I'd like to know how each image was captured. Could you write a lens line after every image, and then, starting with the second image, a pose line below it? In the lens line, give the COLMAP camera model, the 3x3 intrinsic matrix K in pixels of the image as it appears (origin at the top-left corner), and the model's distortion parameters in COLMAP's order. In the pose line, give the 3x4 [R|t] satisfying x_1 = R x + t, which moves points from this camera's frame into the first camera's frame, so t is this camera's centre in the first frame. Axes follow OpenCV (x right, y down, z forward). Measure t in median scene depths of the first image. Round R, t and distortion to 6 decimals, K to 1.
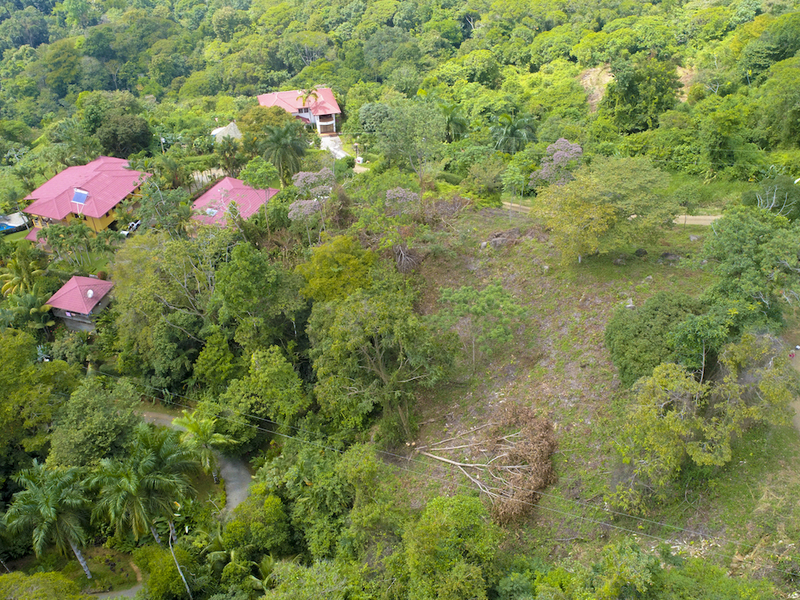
lens RADIAL K [[711.9, 0, 399.9], [0, 711.9, 299.5], [0, 0, 1]] dist [0.006806, -0.010098]
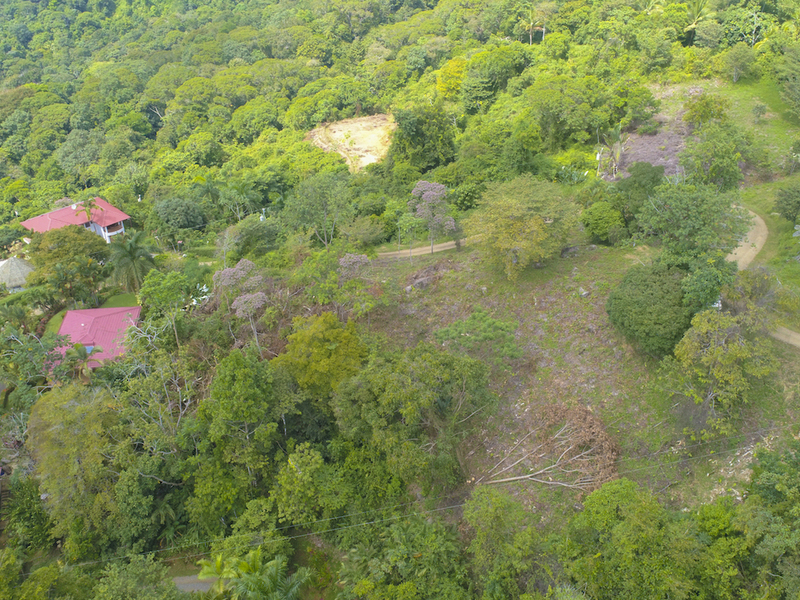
lens RADIAL K [[711.9, 0, 401.3], [0, 711.9, 300.9], [0, 0, 1]] dist [0.006806, -0.010098]
pose [[0.852292, -0.286594, 0.437565, -0.155708], [0.326478, 0.945053, -0.016930, -0.020107], [-0.408670, 0.157284, 0.899027, 0.025698]]
